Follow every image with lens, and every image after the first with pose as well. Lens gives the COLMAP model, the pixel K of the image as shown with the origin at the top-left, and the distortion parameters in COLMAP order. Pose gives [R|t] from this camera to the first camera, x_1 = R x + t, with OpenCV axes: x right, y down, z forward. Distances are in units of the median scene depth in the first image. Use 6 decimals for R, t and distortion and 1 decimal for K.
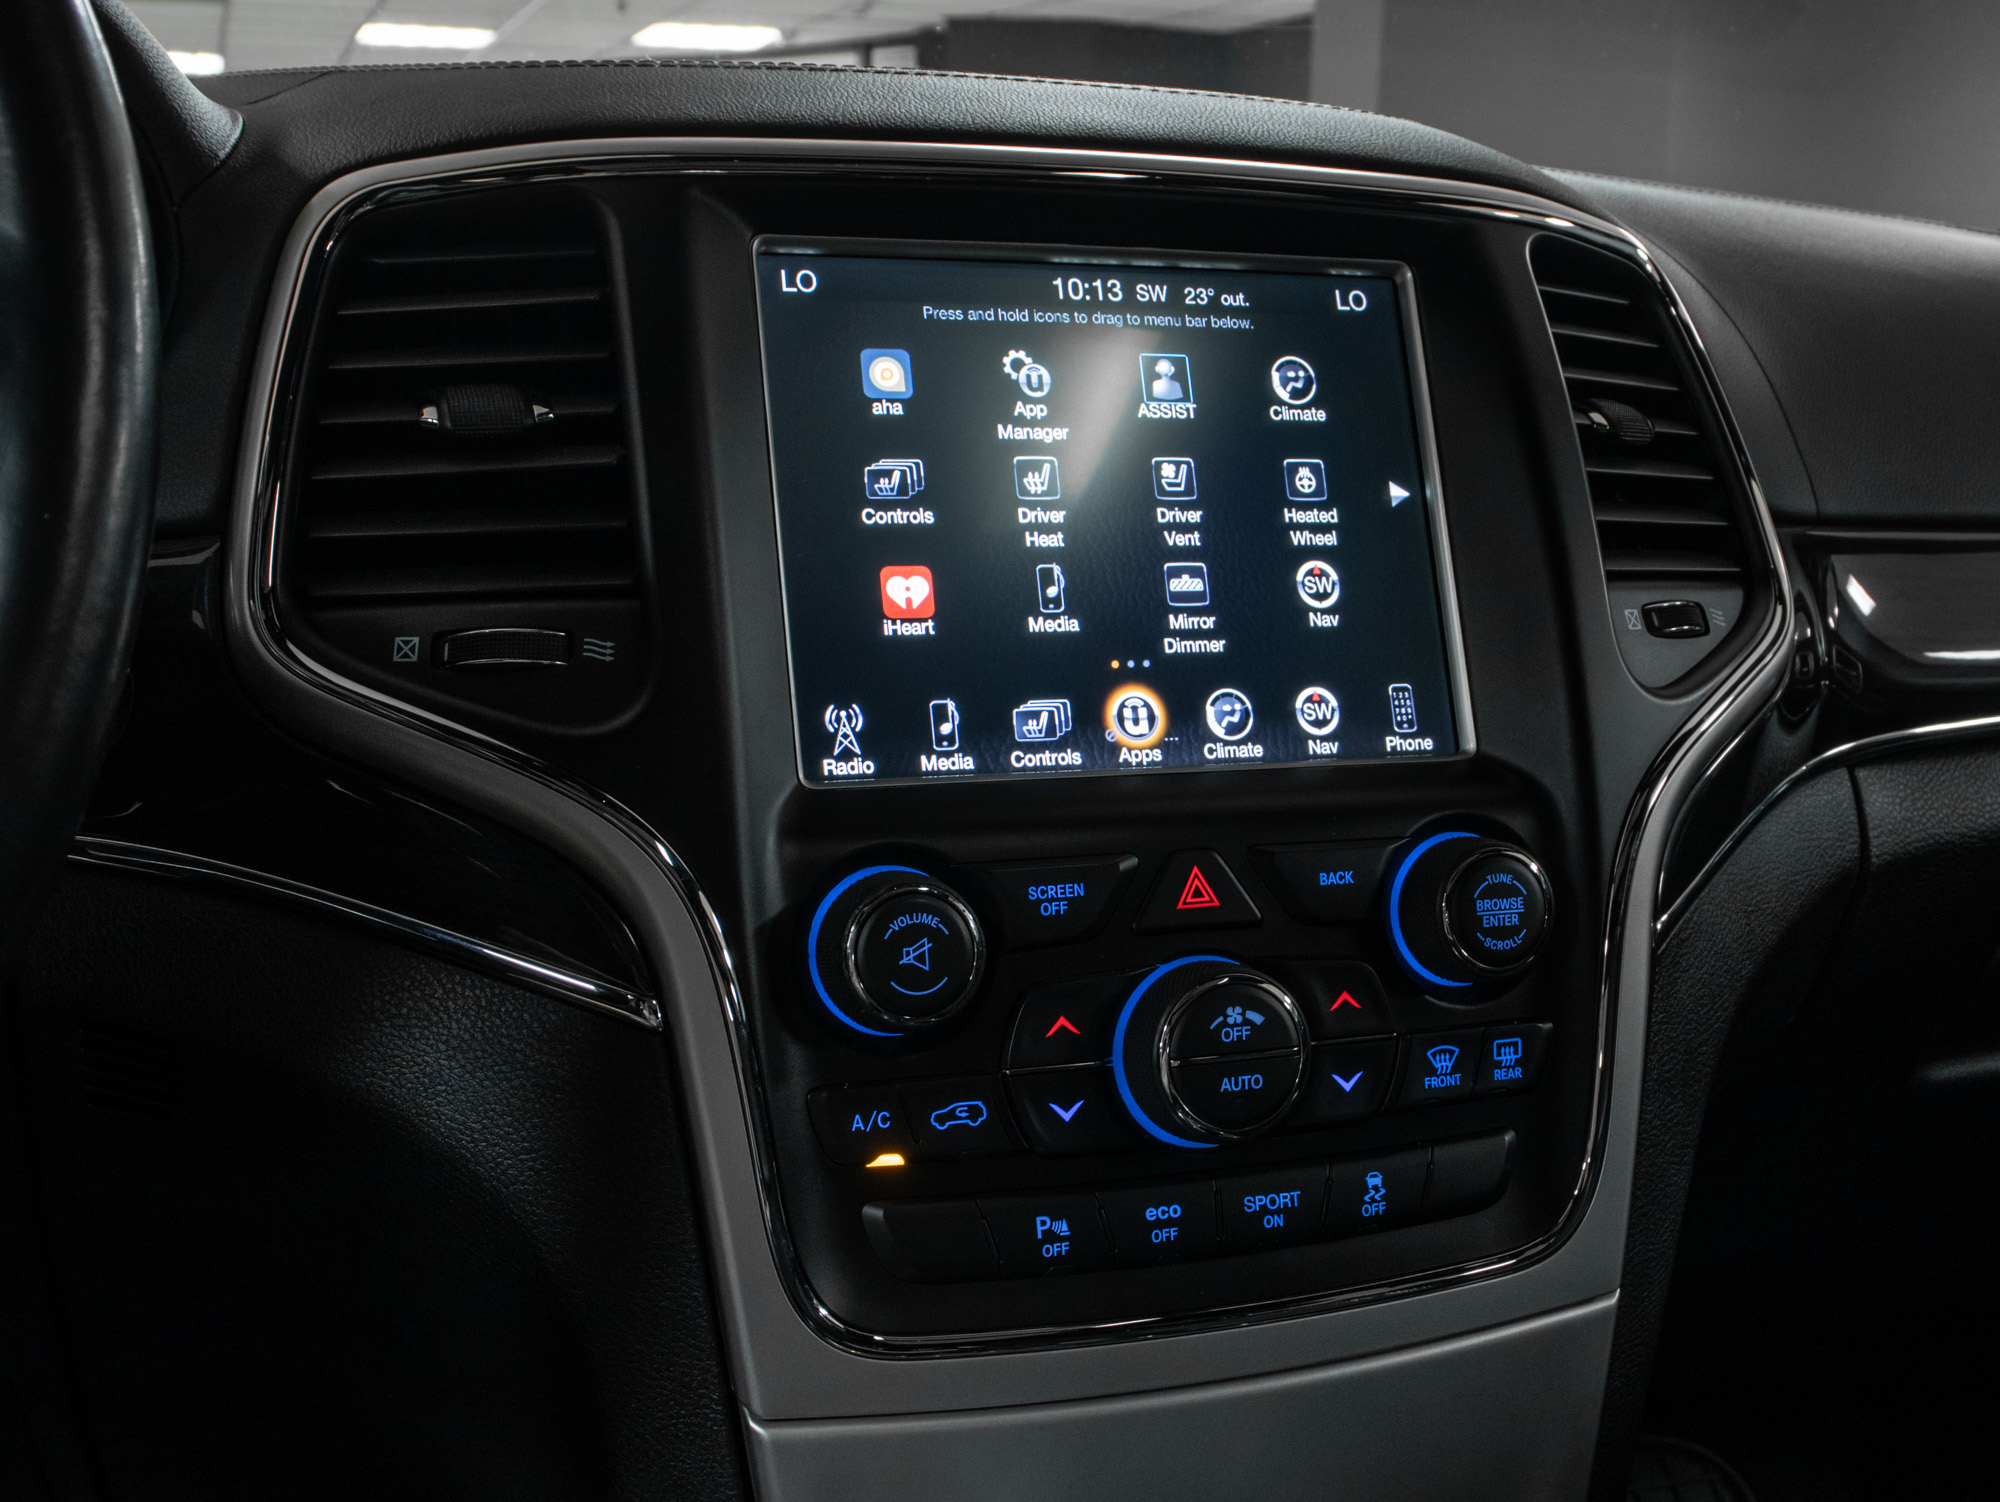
lens RADIAL K [[2439.7, 0, 1000.0], [0, 2439.7, 751.0], [0, 0, 1]] dist [-0.170931, 0.499904]
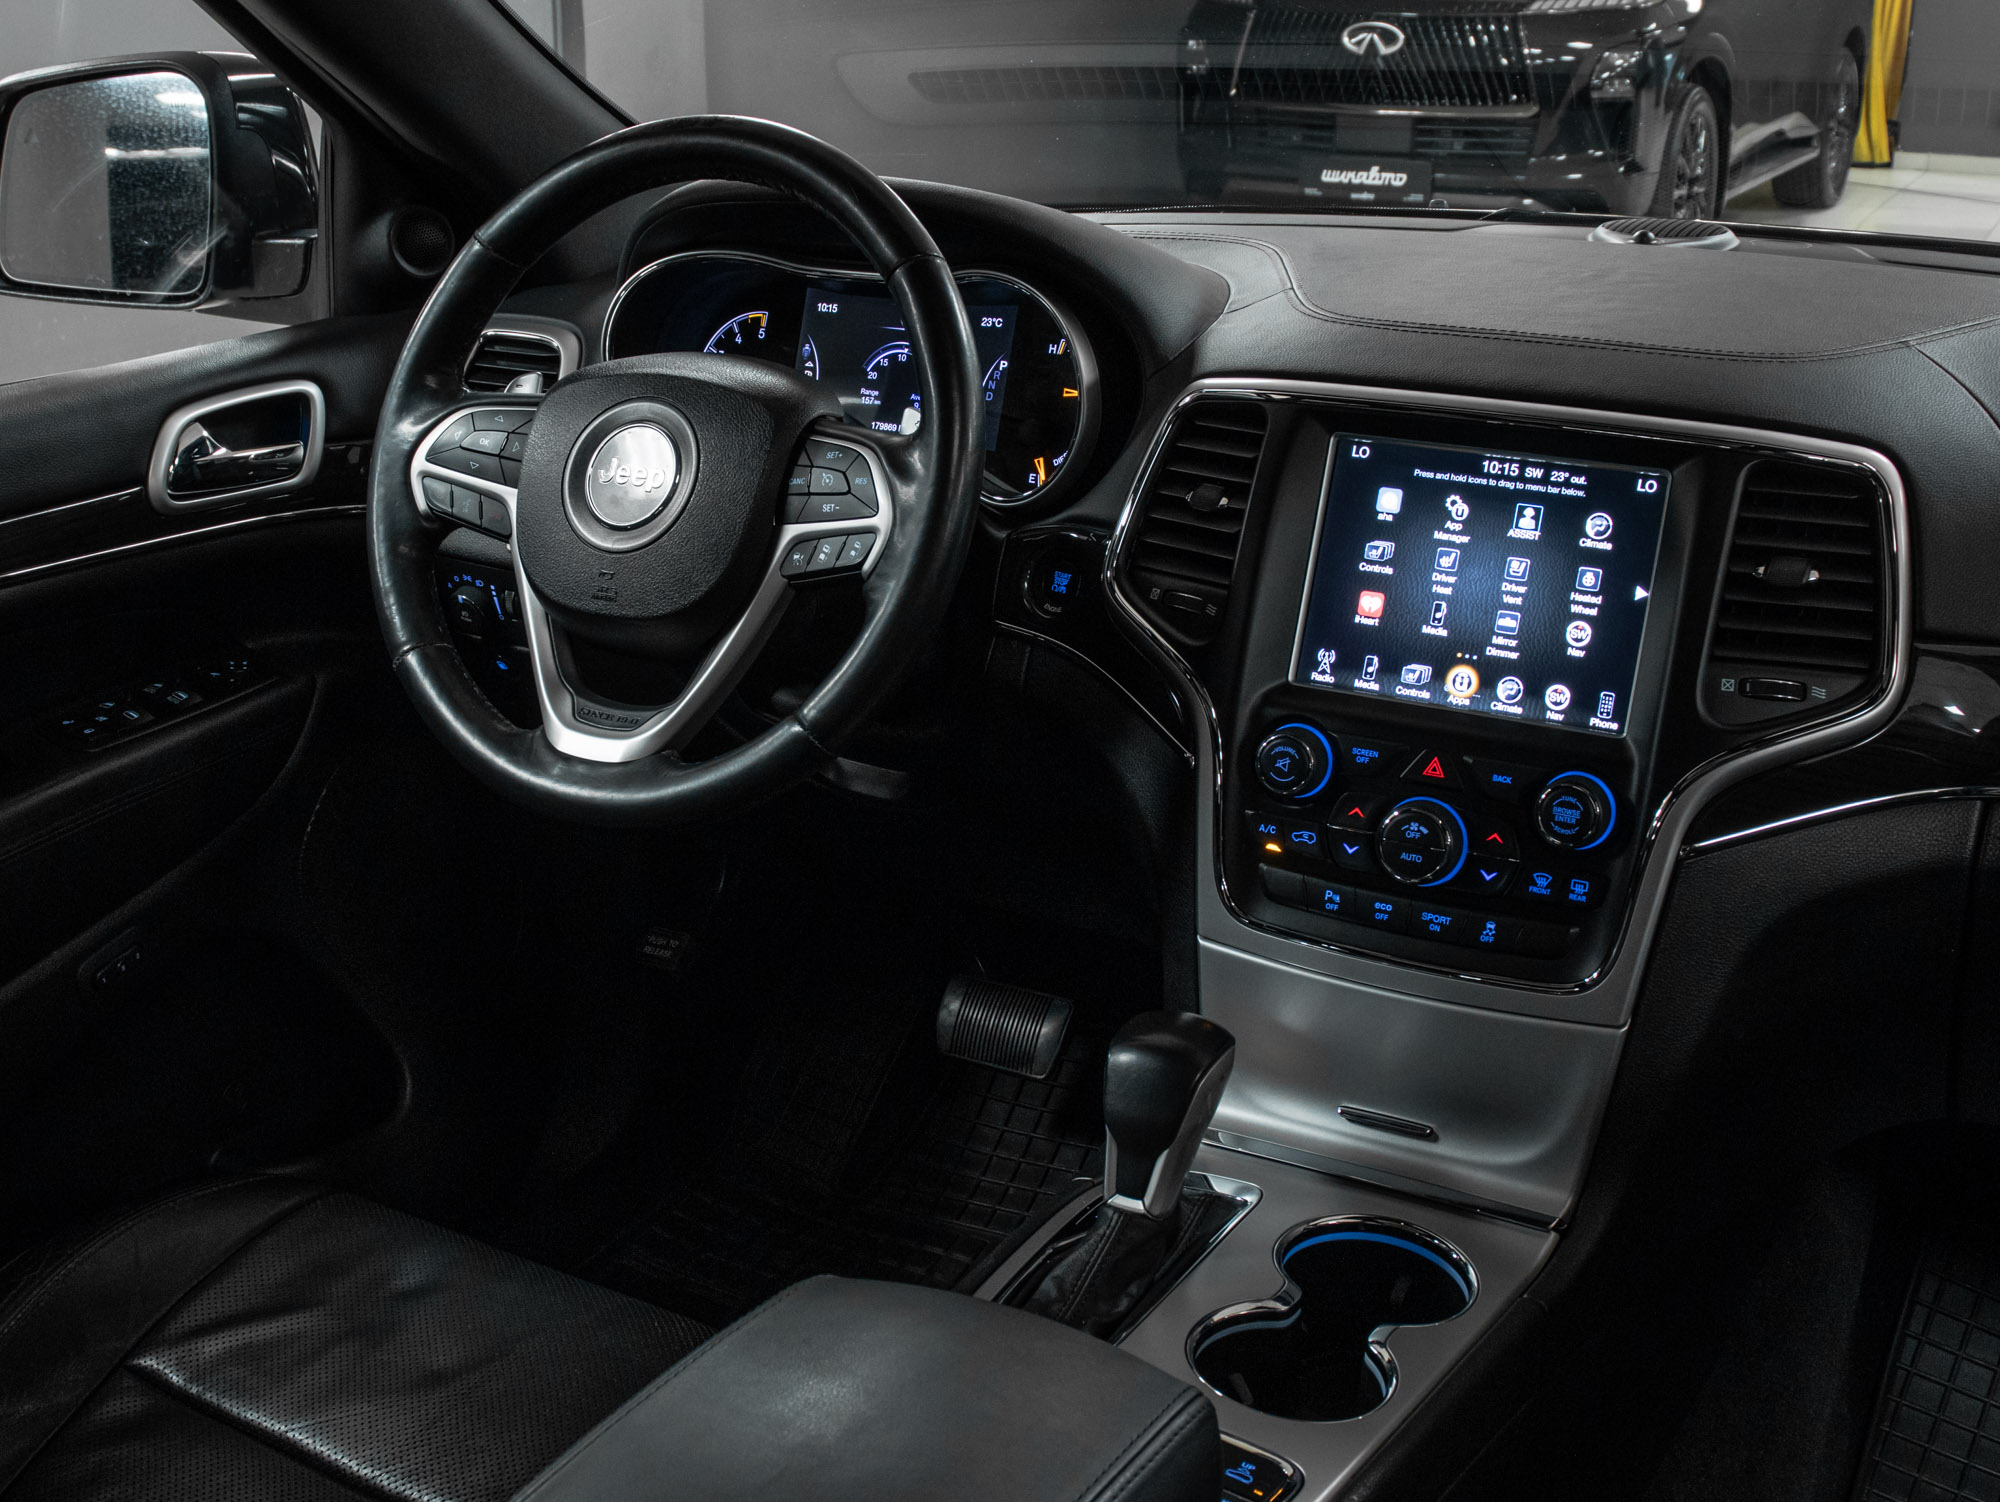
lens RADIAL K [[2439.7, 0, 1000.0], [0, 2439.7, 751.0], [0, 0, 1]] dist [-0.170931, 0.499904]
pose [[0.623352, 0.228145, -0.747919, 1.364295], [-0.120915, 0.973108, 0.196061, -0.313044], [0.772536, -0.031781, 0.634175, -0.613458]]
